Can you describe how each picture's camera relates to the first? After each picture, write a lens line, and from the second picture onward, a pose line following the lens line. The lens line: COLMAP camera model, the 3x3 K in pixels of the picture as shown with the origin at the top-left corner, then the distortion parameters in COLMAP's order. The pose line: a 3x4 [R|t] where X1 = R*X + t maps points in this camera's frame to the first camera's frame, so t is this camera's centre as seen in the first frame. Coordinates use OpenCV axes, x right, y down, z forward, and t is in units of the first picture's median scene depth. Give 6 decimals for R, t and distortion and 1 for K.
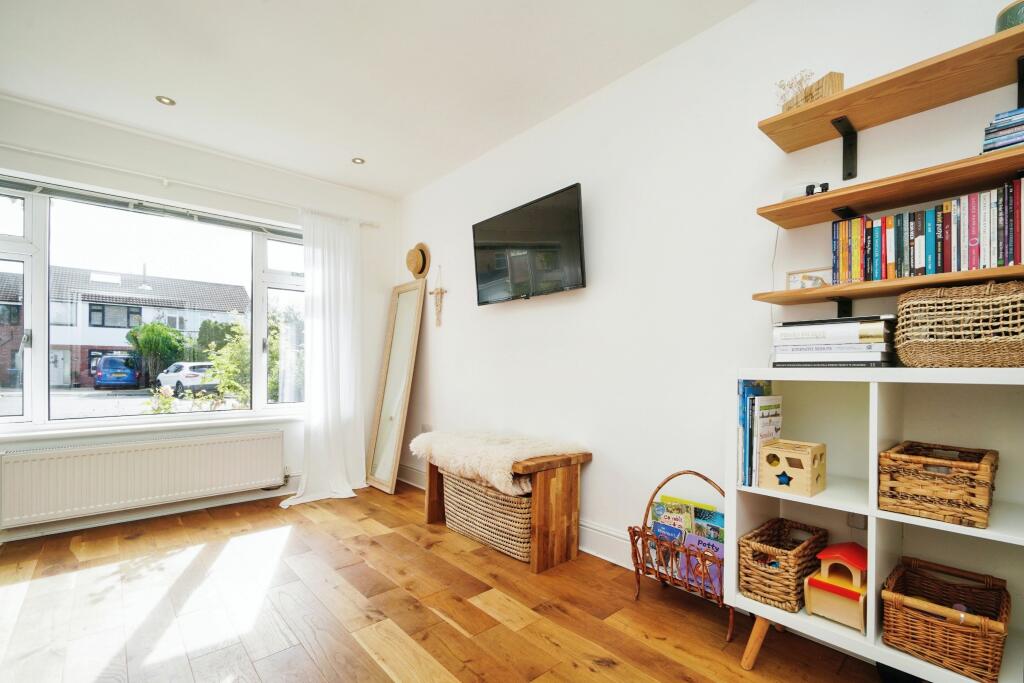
lens RADIAL K [[461.1, 0, 513.2], [0, 461.1, 370.6], [0, 0, 1]] dist [-0.000858, -0.000289]
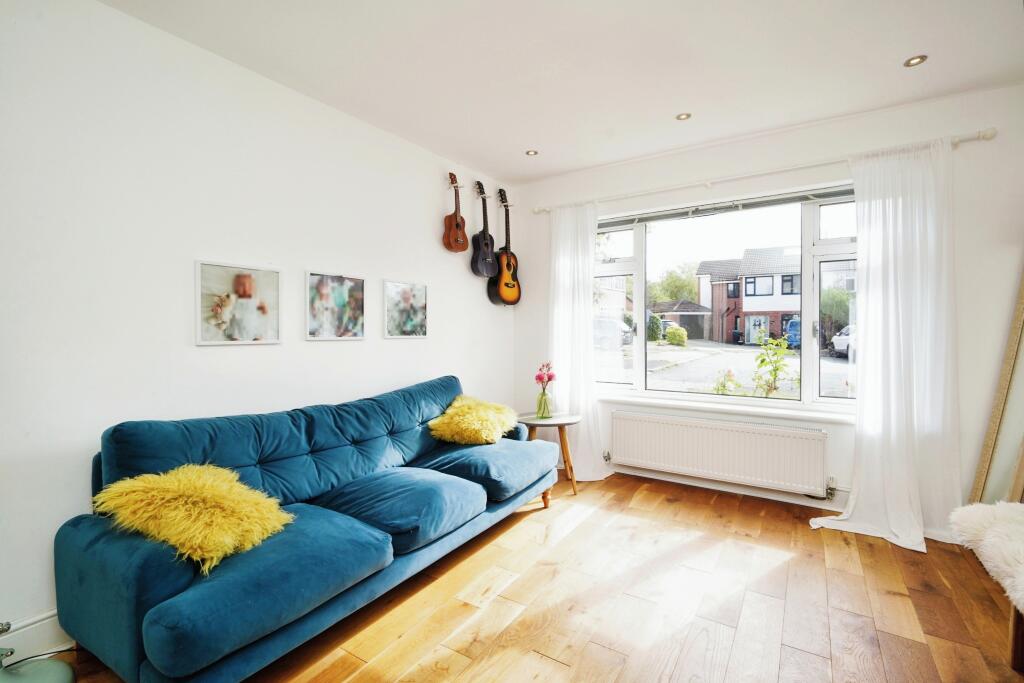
lens RADIAL K [[452.1, 0, 513.8], [0, 452.1, 331.8], [0, 0, 1]] dist [-0.000140, -0.000101]
pose [[0.272228, 0.000743, -0.962232, 0.140660], [0.003035, 0.999994, 0.001631, -0.057956], [0.962228, -0.003364, 0.272224, 0.244552]]
